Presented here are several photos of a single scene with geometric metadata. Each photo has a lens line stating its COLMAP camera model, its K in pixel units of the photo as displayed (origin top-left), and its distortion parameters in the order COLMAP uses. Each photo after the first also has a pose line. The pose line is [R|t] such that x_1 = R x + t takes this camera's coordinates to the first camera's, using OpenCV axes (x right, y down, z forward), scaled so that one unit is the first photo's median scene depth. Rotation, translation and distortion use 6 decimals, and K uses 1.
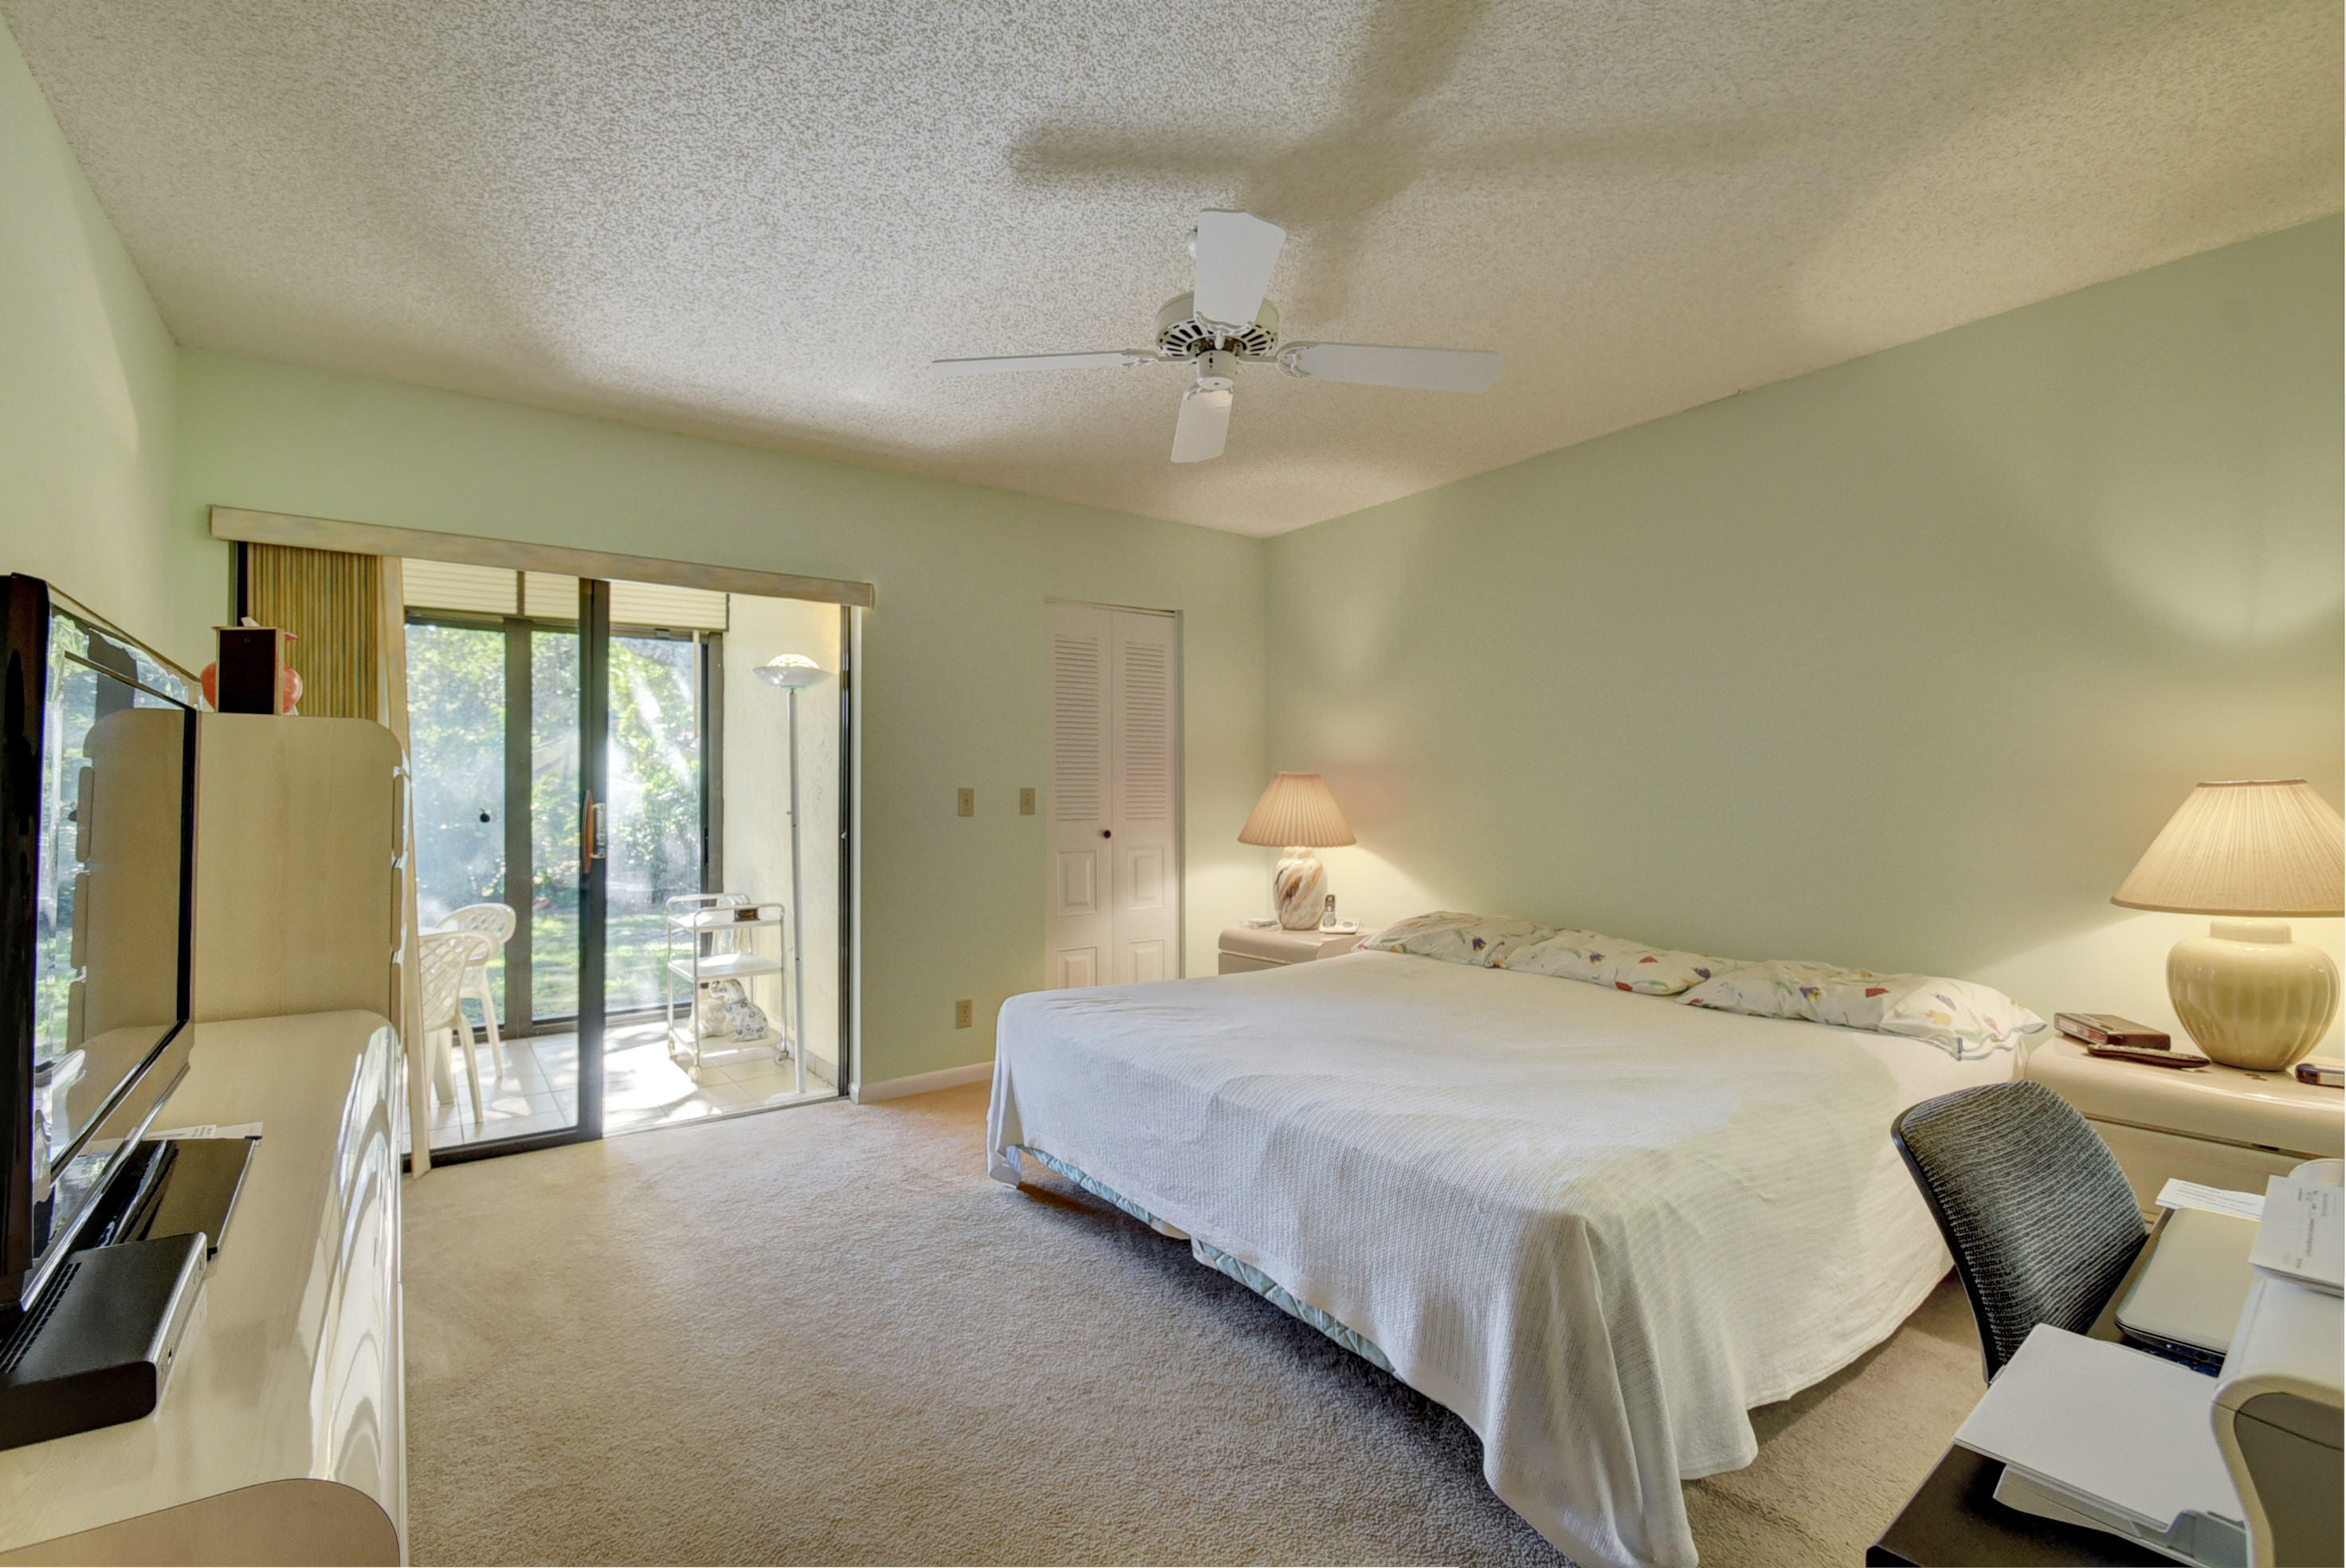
lens RADIAL K [[1015.0, 0, 1173.0], [0, 1015.0, 784.0], [0, 0, 1]] dist [0.071086, 0.000088]
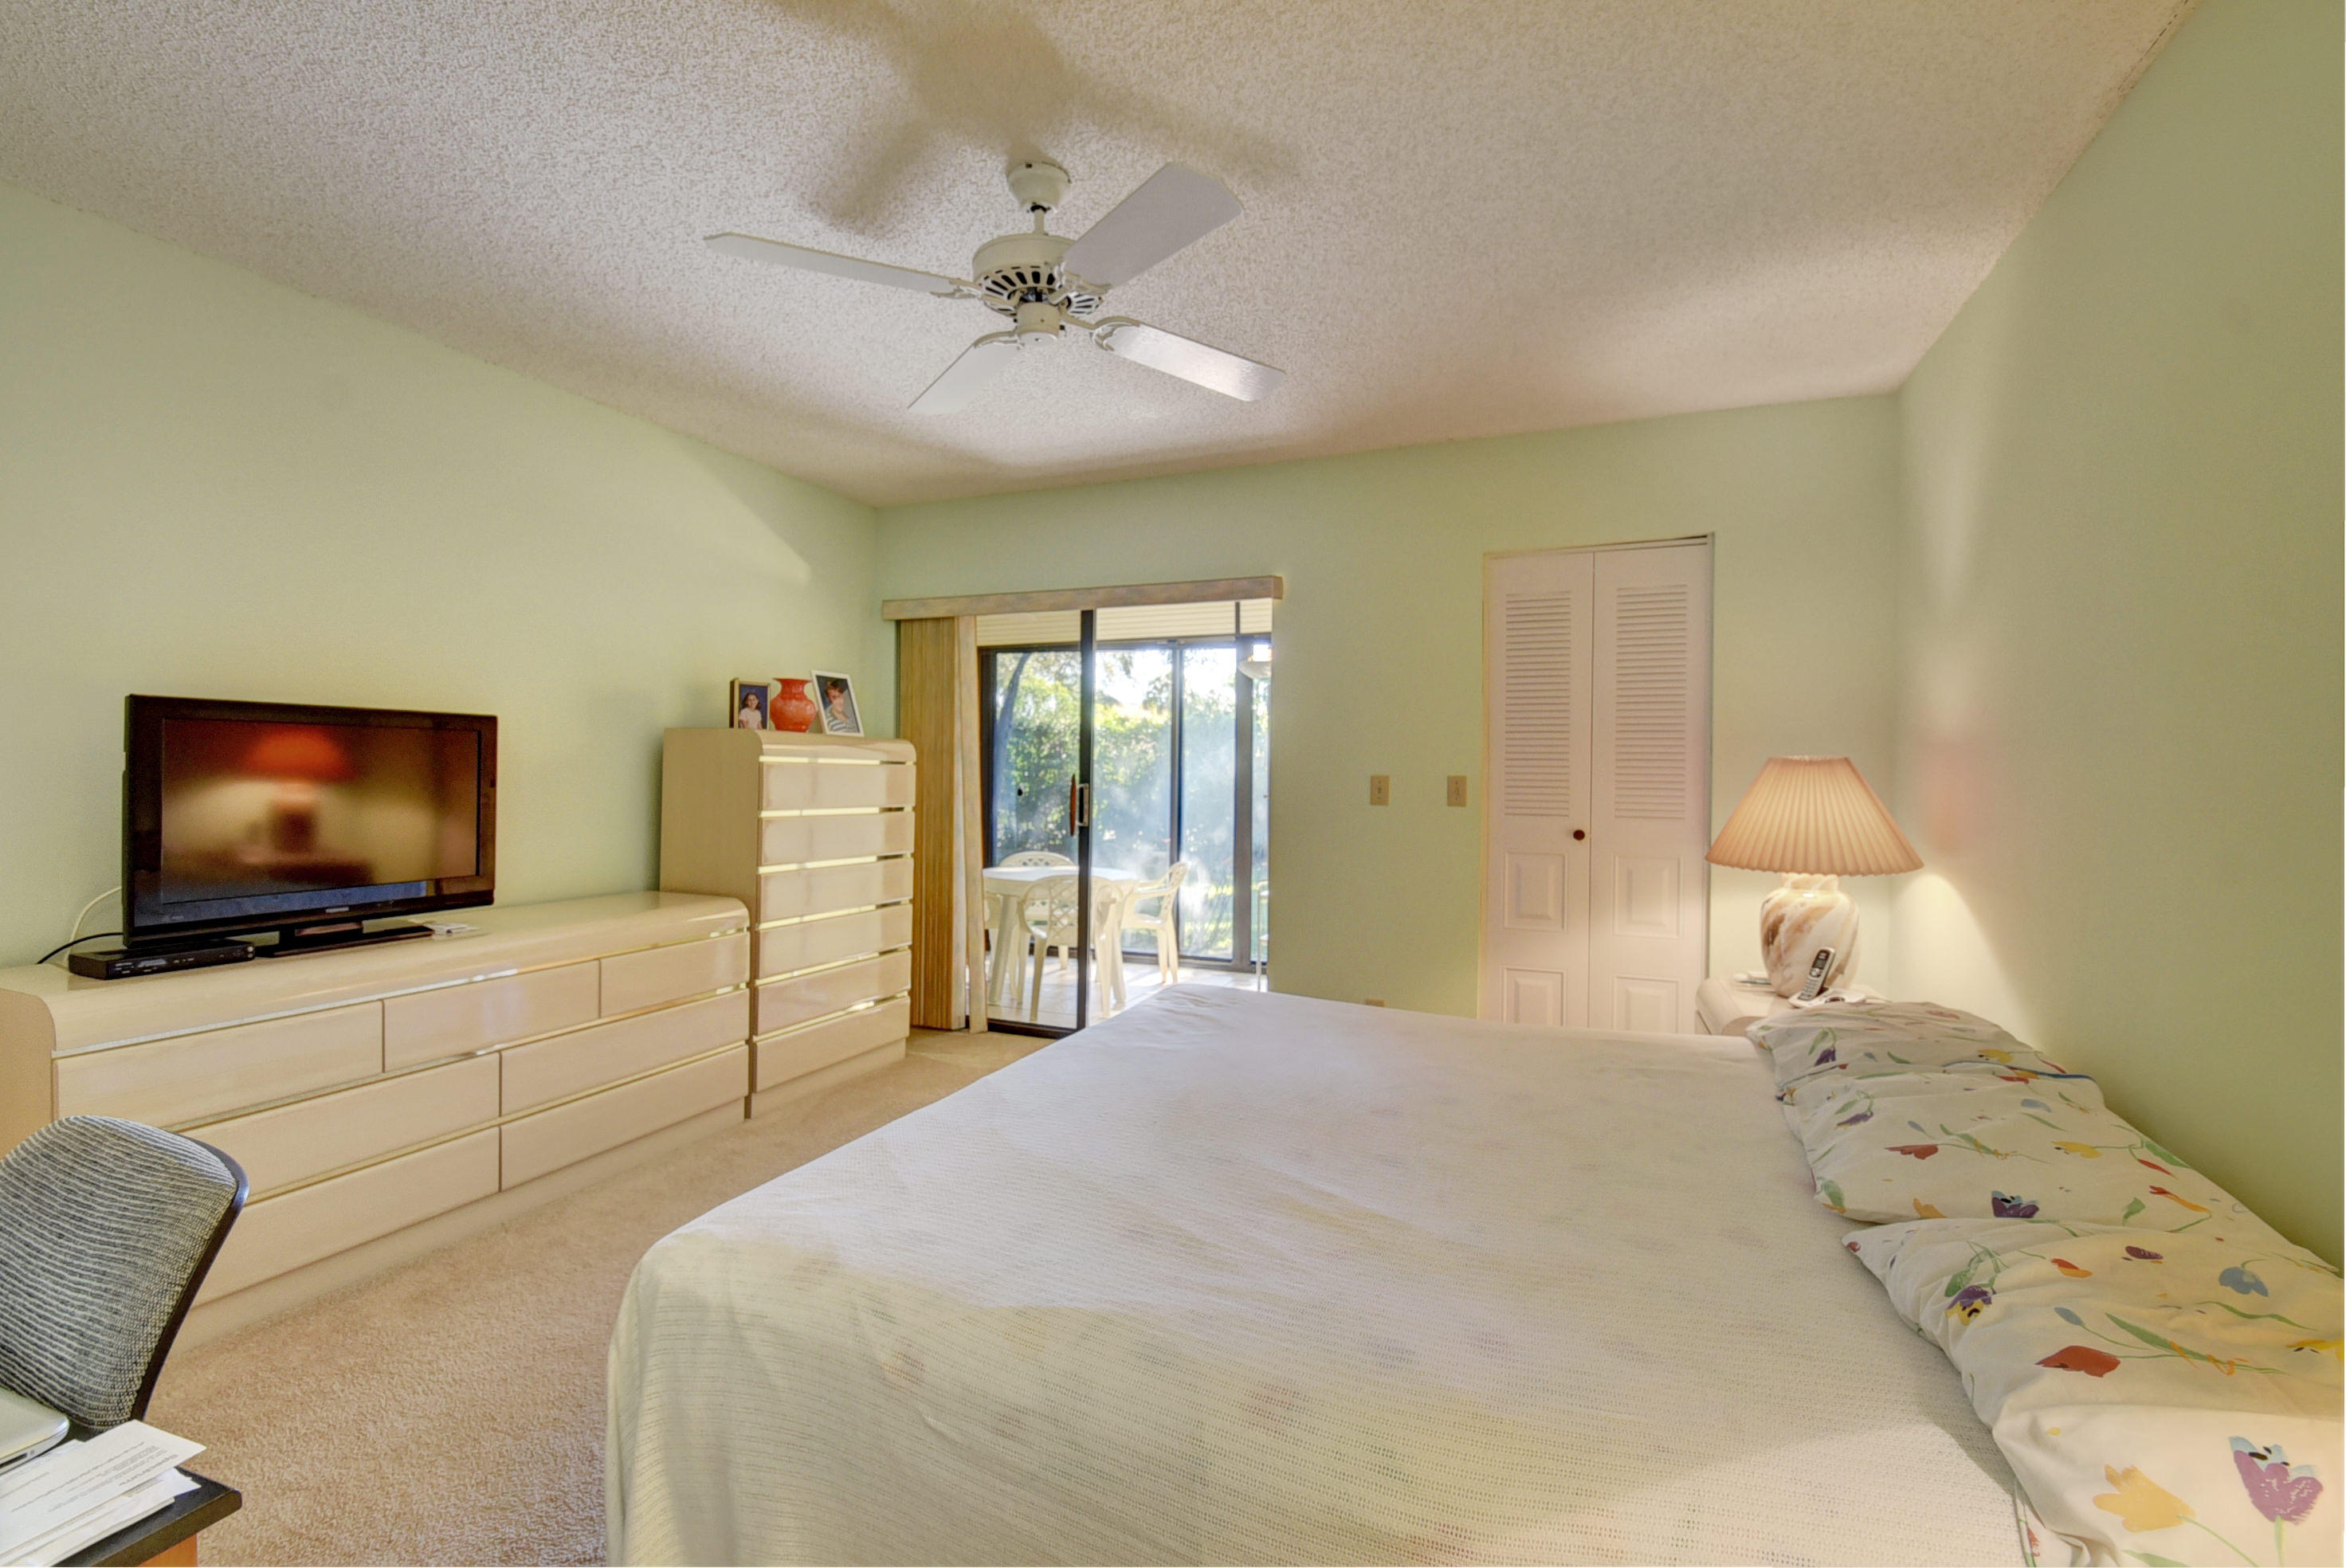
lens RADIAL K [[1015.0, 0, 1173.0], [0, 1015.0, 784.0], [0, 0, 1]] dist [0.071086, 0.000088]
pose [[0.577571, 0.019149, -0.816116, 0.434417], [-0.006235, 0.999799, 0.019046, -0.004441], [0.816316, -0.005912, 0.577575, 0.290630]]
